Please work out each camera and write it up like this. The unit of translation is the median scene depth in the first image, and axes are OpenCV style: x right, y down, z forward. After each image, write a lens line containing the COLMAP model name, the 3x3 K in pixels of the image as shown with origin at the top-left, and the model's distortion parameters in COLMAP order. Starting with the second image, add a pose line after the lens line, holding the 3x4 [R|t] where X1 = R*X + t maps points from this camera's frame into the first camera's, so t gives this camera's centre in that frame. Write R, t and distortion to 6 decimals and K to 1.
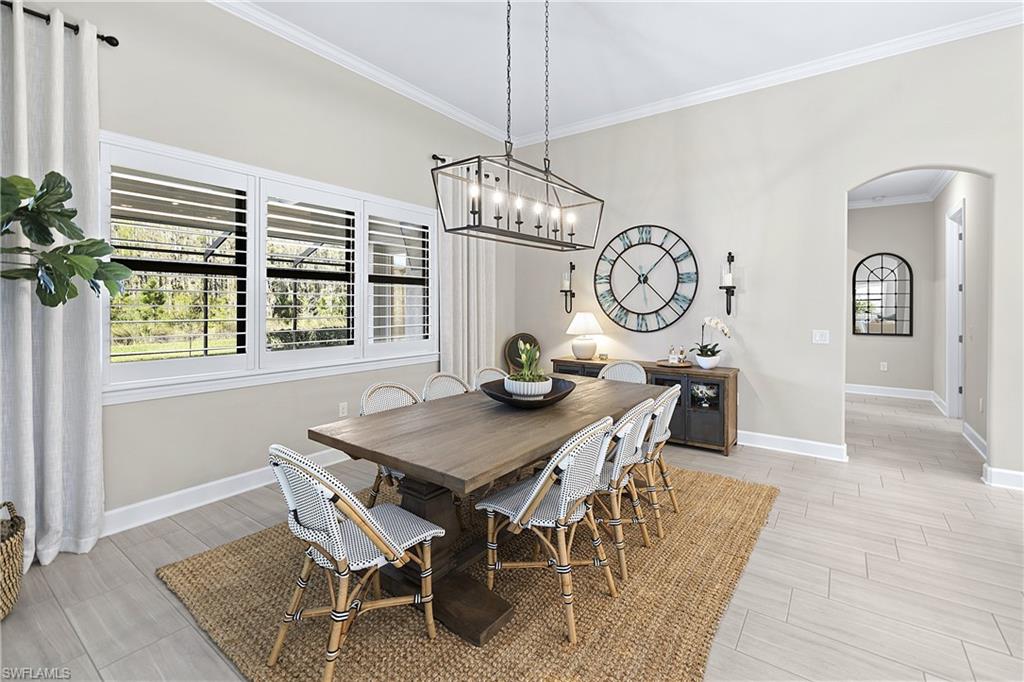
lens RADIAL K [[457.2, 0, 521.6], [0, 457.2, 307.9], [0, 0, 1]] dist [0.001882, 0.000608]
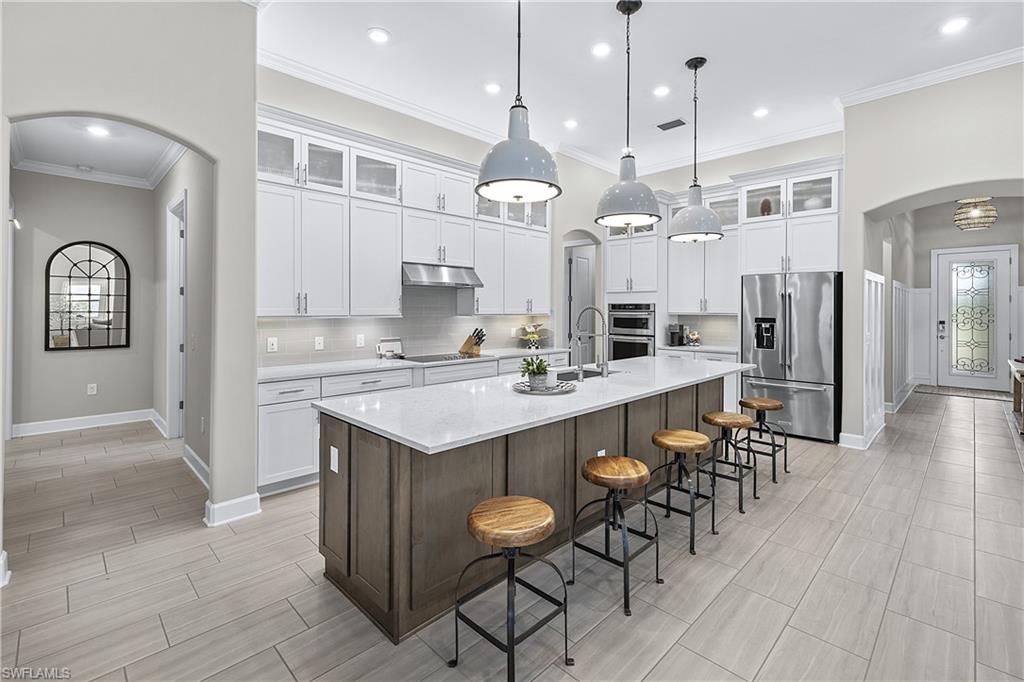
lens RADIAL K [[457.2, 0, 521.6], [0, 457.2, 307.9], [0, 0, 1]] dist [0.001882, 0.000608]
pose [[0.165965, 0.003108, 0.986127, 0.175744], [-0.000226, 0.999995, -0.003114, -0.007554], [-0.986132, 0.000294, 0.165965, 0.185790]]
